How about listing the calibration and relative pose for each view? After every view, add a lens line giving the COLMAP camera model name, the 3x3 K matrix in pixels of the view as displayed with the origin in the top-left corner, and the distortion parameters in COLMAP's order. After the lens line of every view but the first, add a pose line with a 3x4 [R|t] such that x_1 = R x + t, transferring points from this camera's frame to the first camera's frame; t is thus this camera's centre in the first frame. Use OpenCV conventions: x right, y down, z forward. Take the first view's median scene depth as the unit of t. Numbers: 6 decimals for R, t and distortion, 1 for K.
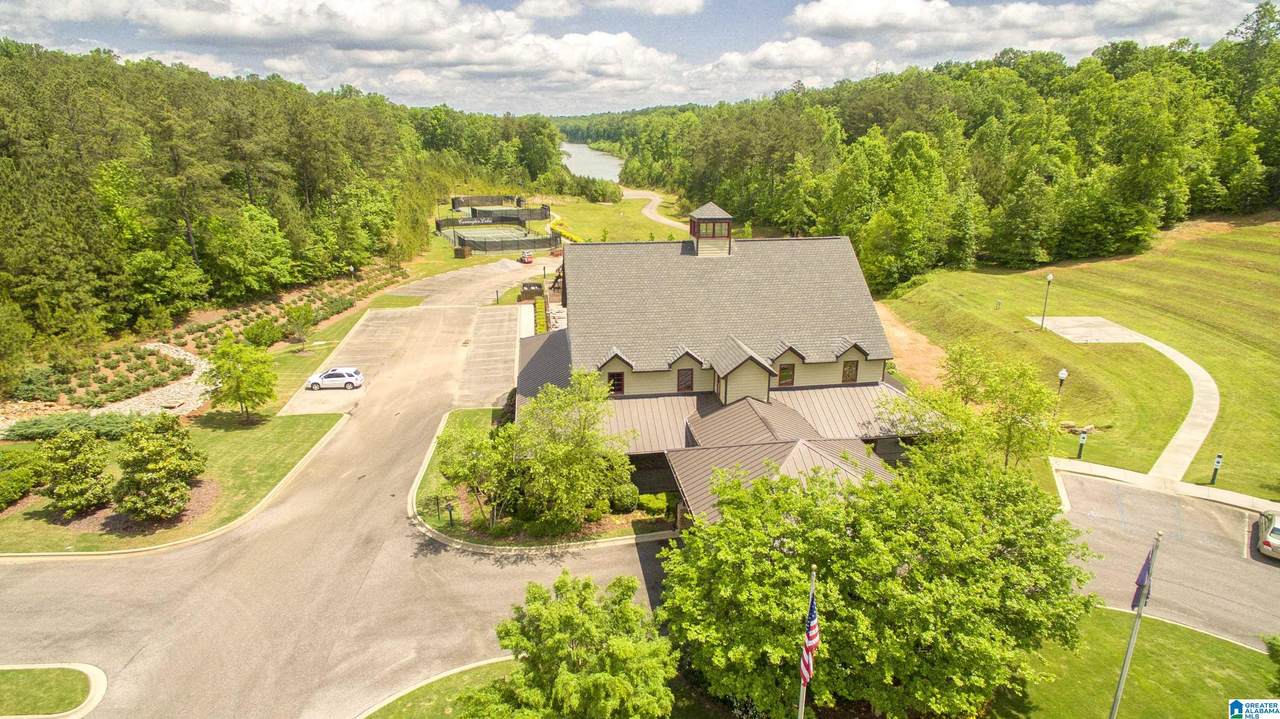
lens RADIAL K [[723.5, 0, 640.0], [0, 723.5, 359.5], [0, 0, 1]] dist [0.001872, -0.002117]
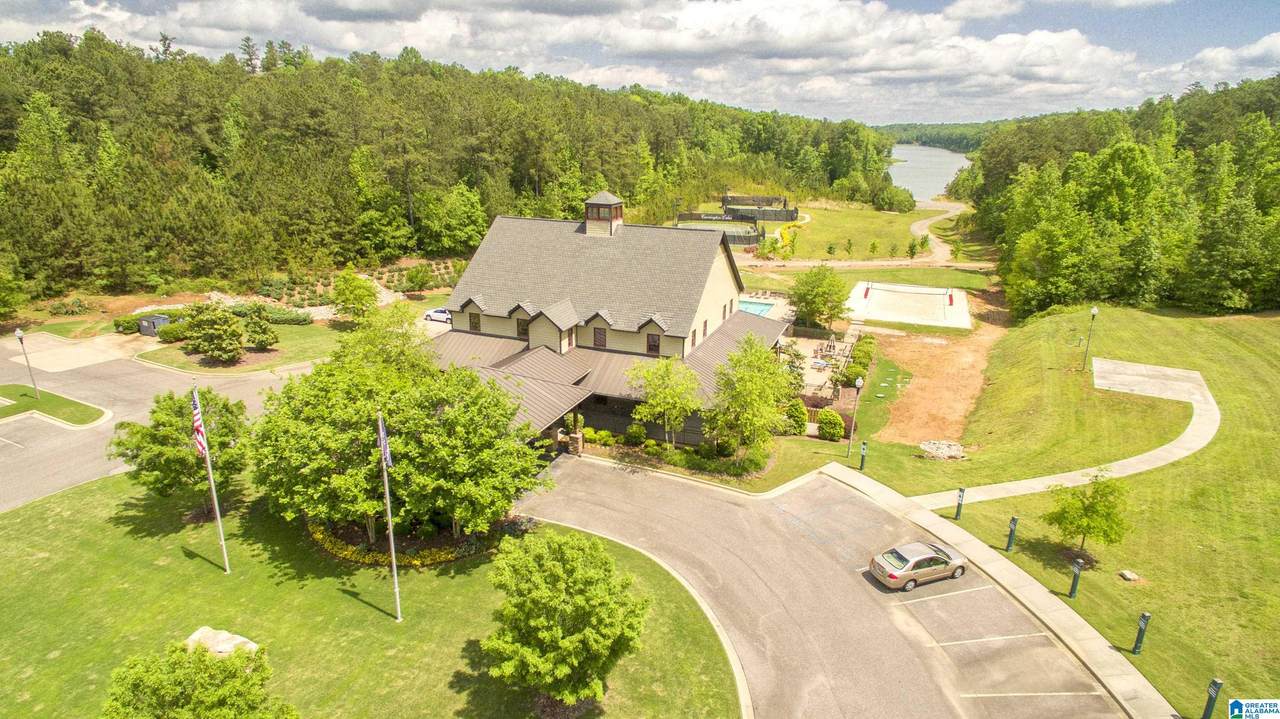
lens RADIAL K [[723.5, 0, 640.0], [0, 723.5, 359.5], [0, 0, 1]] dist [0.001872, -0.002117]
pose [[0.869750, 0.162136, -0.466098, 0.370584], [-0.165758, 0.985596, 0.033540, 0.002554], [0.464823, 0.048088, 0.884097, -0.003252]]
